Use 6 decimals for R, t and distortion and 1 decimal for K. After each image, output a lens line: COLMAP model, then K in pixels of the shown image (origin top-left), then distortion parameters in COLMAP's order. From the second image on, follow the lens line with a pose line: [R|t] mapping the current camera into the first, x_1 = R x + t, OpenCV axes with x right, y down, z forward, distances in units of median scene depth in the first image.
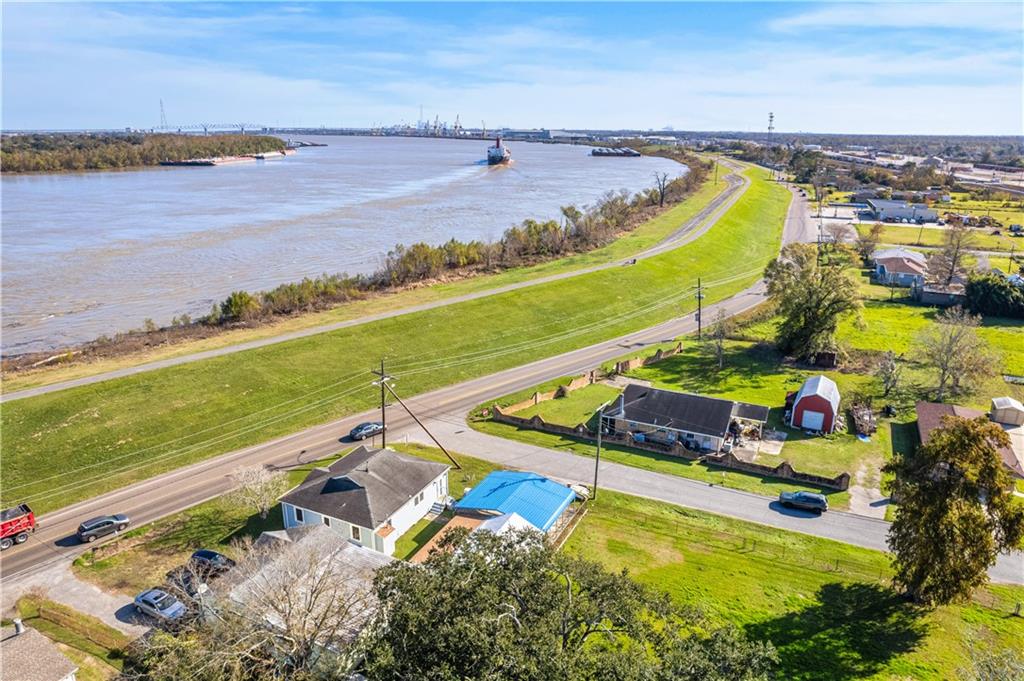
lens RADIAL K [[680.6, 0, 507.3], [0, 680.6, 340.3], [0, 0, 1]] dist [-0.075522, 0.055108]
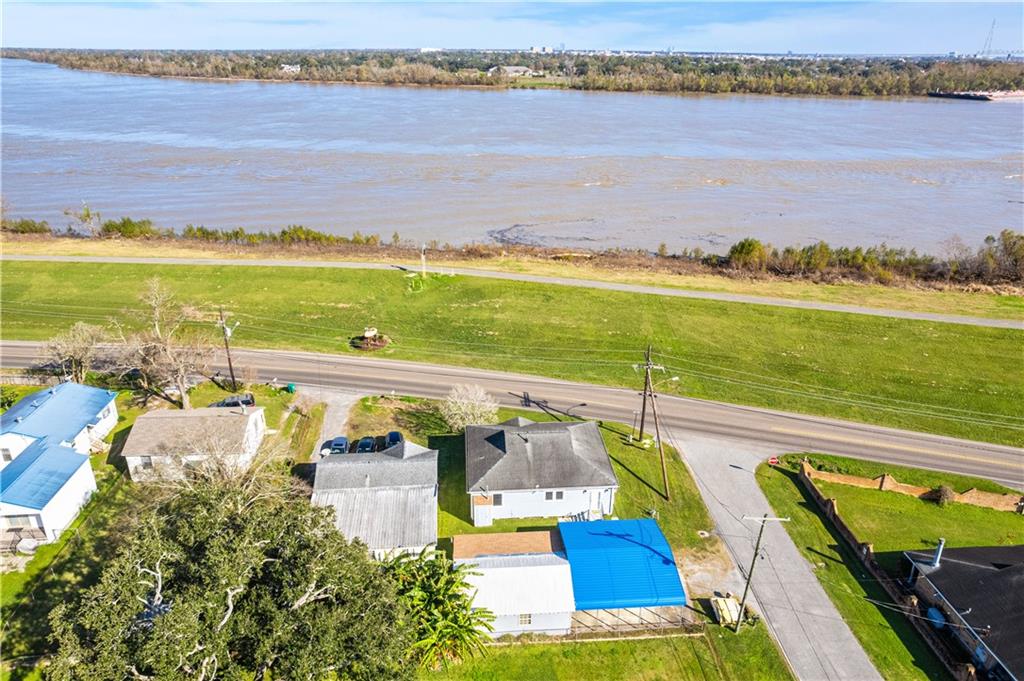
lens RADIAL K [[680.6, 0, 507.3], [0, 680.6, 340.3], [0, 0, 1]] dist [-0.075522, 0.055108]
pose [[0.499764, 0.342051, -0.795762, 0.257616], [-0.260917, 0.935499, 0.238251, -0.083686], [0.825928, 0.088558, 0.556776, 0.227856]]
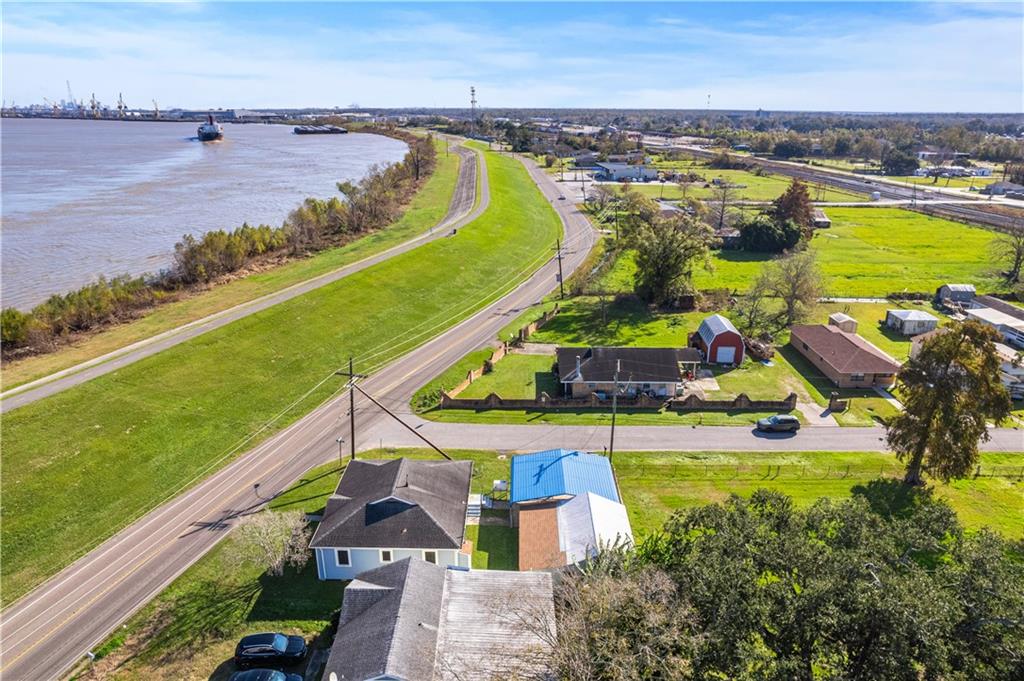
lens RADIAL K [[673.4, 0, 506.6], [0, 673.4, 336.5], [0, 0, 1]] dist [-0.070709, 0.055880]
pose [[0.905249, -0.138719, 0.401599, -0.212590], [0.127336, 0.990331, 0.055048, -0.011775], [-0.405352, 0.001306, 0.914160, 0.095754]]
